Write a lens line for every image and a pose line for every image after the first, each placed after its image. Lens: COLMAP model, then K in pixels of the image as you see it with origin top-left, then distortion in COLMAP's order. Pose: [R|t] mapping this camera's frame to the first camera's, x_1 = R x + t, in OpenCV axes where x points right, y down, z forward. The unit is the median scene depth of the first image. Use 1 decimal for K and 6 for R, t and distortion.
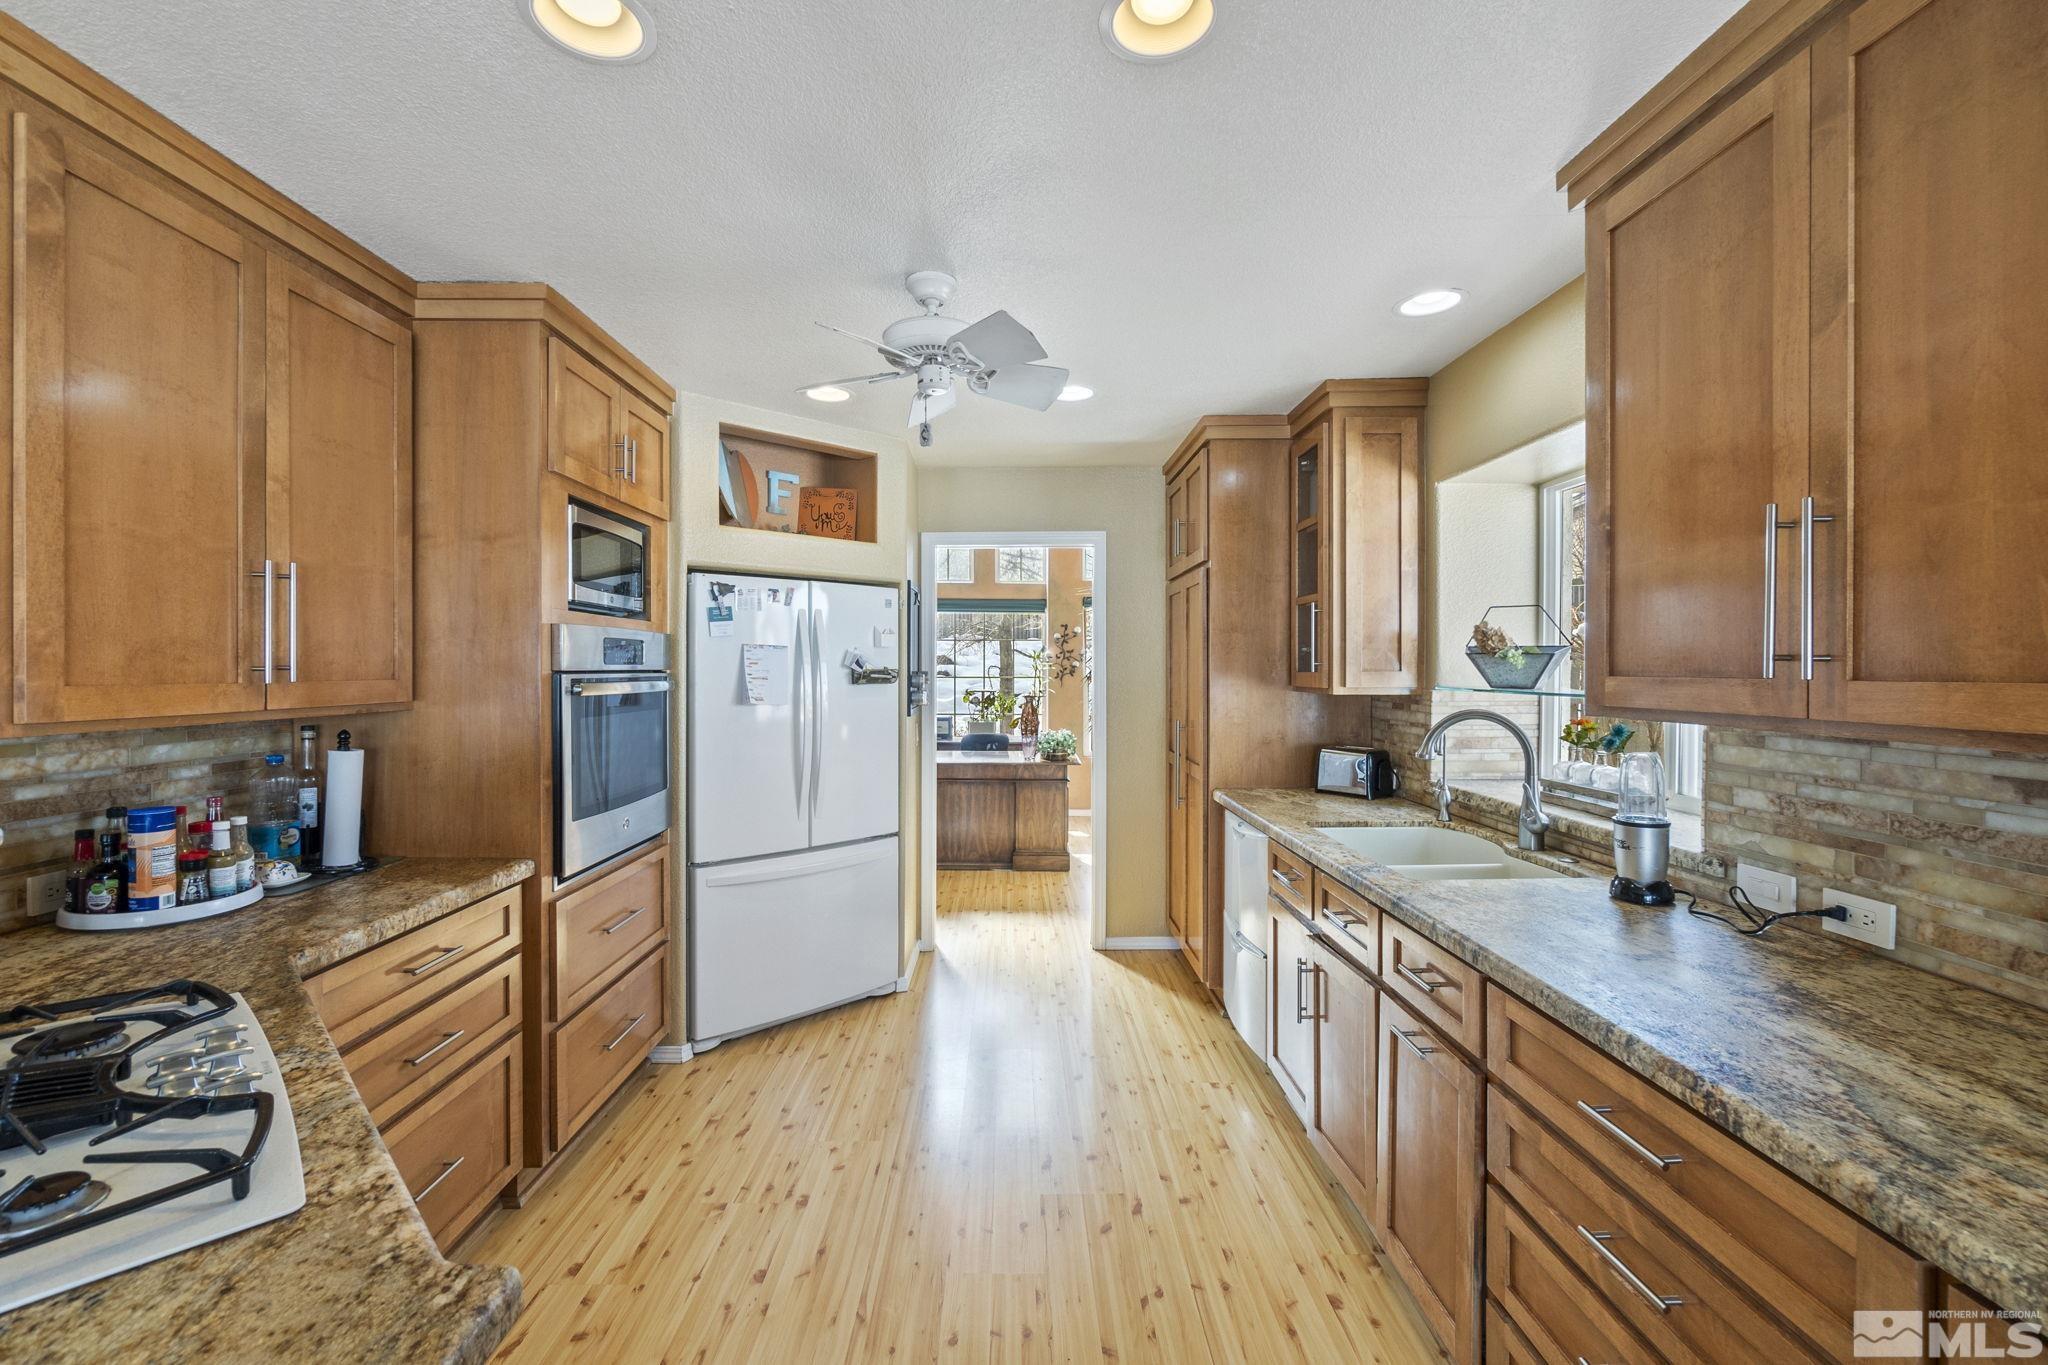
lens RADIAL K [[872.7, 0, 1013.9], [0, 872.7, 673.3], [0, 0, 1]] dist [-0.010493, 0.003953]
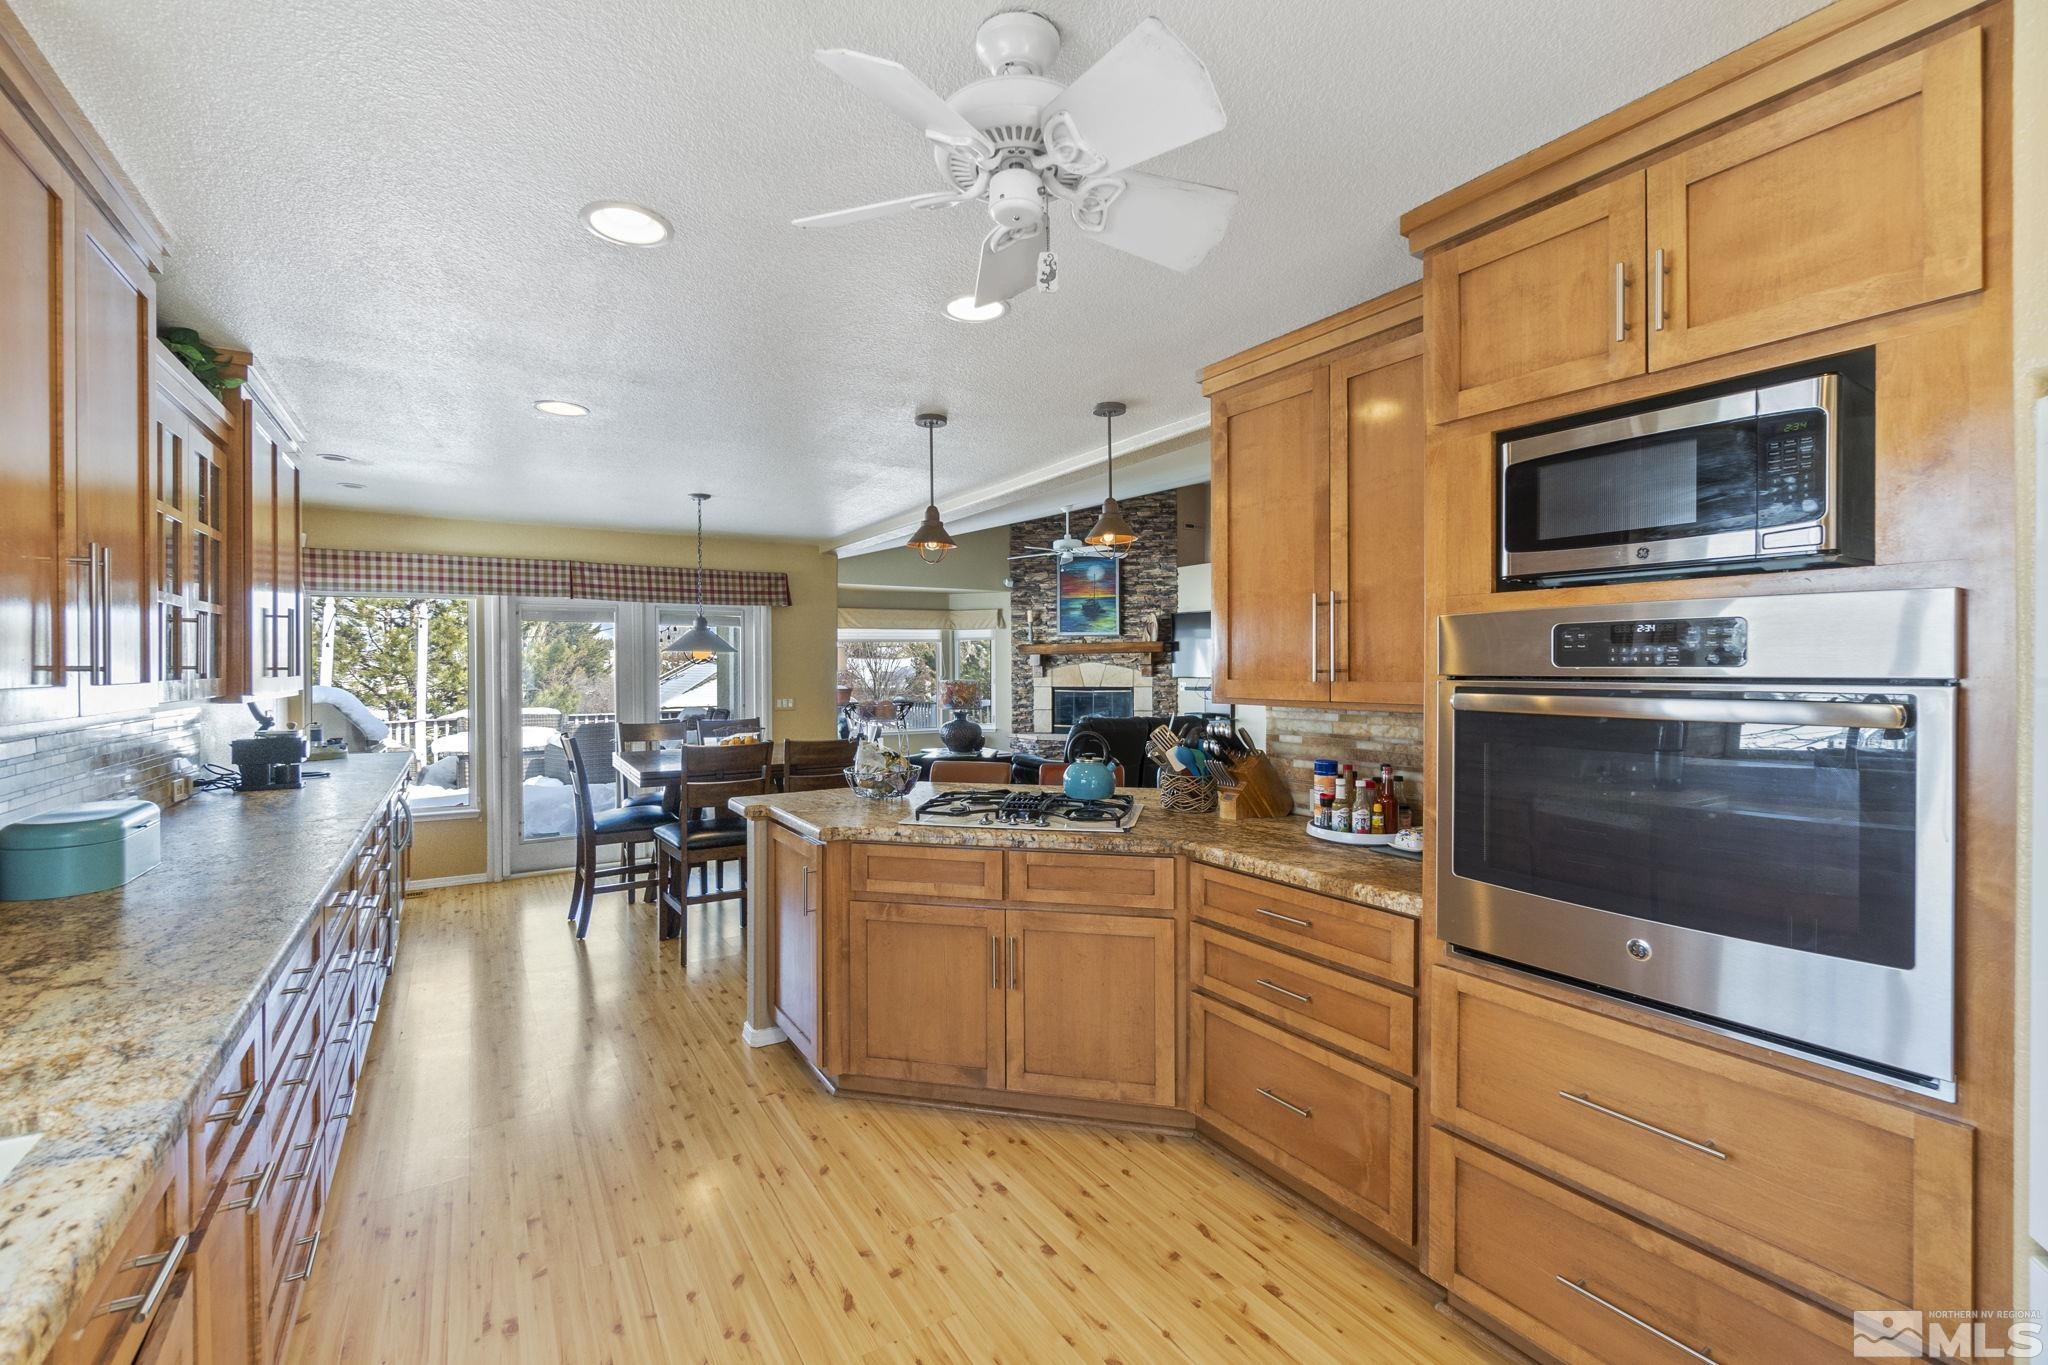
lens RADIAL K [[872.7, 0, 1010.8], [0, 872.7, 675.9], [0, 0, 1]] dist [-0.010493, 0.003953]
pose [[-0.853879, 0.007537, -0.520417, 0.182460], [-0.000361, 0.999886, 0.015074, -0.011855], [0.520472, 0.013059, -0.853779, 1.230550]]
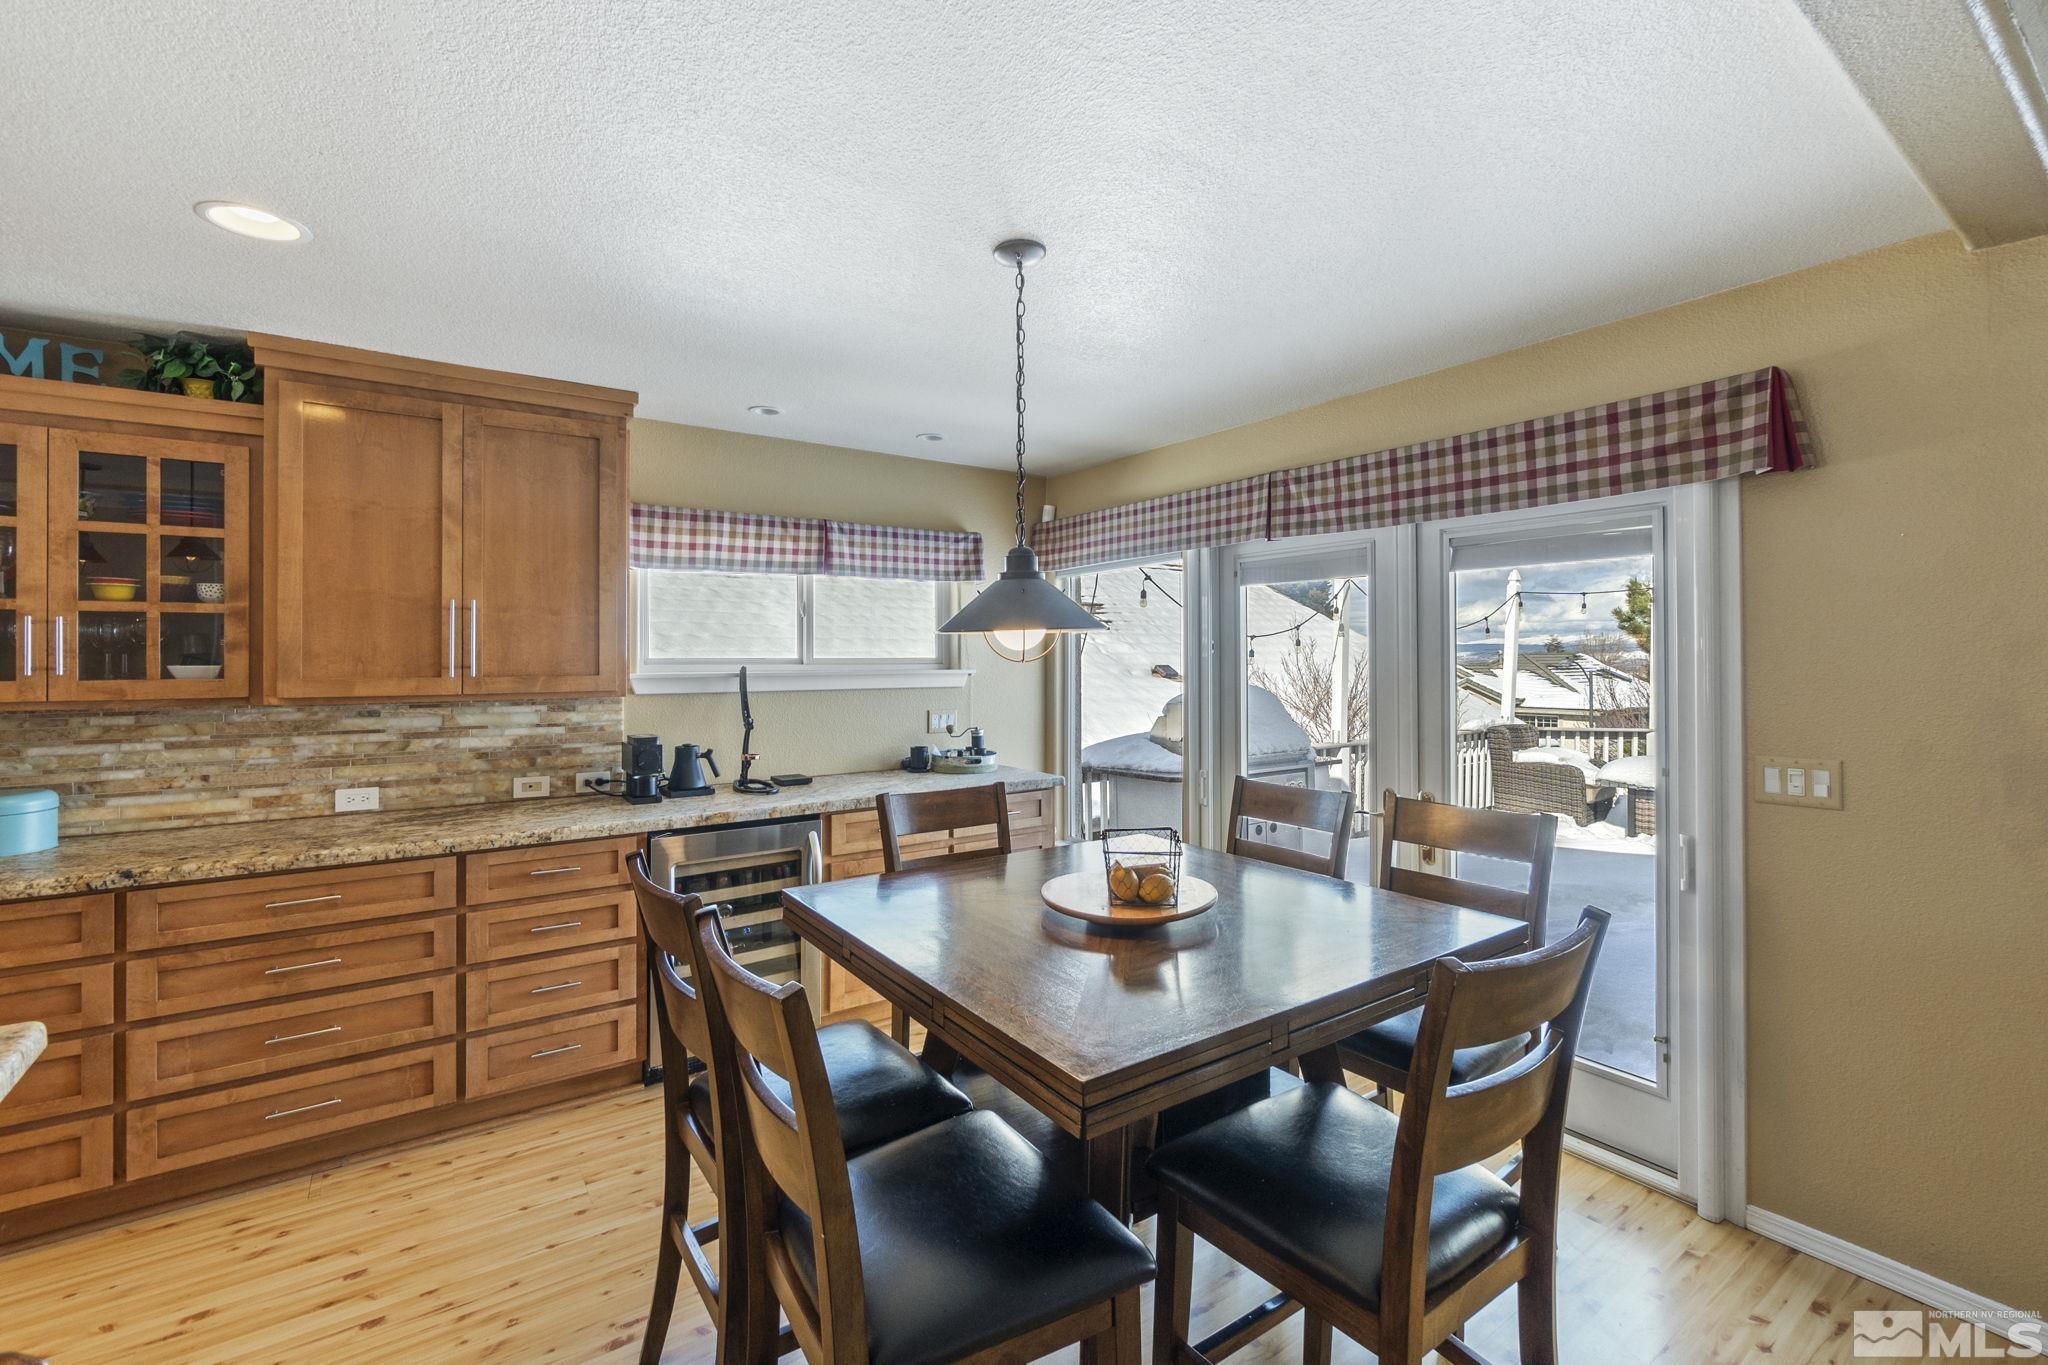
lens RADIAL K [[872.7, 0, 997.2], [0, 872.7, 650.9], [0, 0, 1]] dist [-0.010493, 0.003953]
pose [[-0.559850, 0.007058, 0.828564, -0.799659], [0.006930, 0.999969, -0.003835, -0.014871], [-0.828565, 0.003595, -0.559881, -0.202906]]
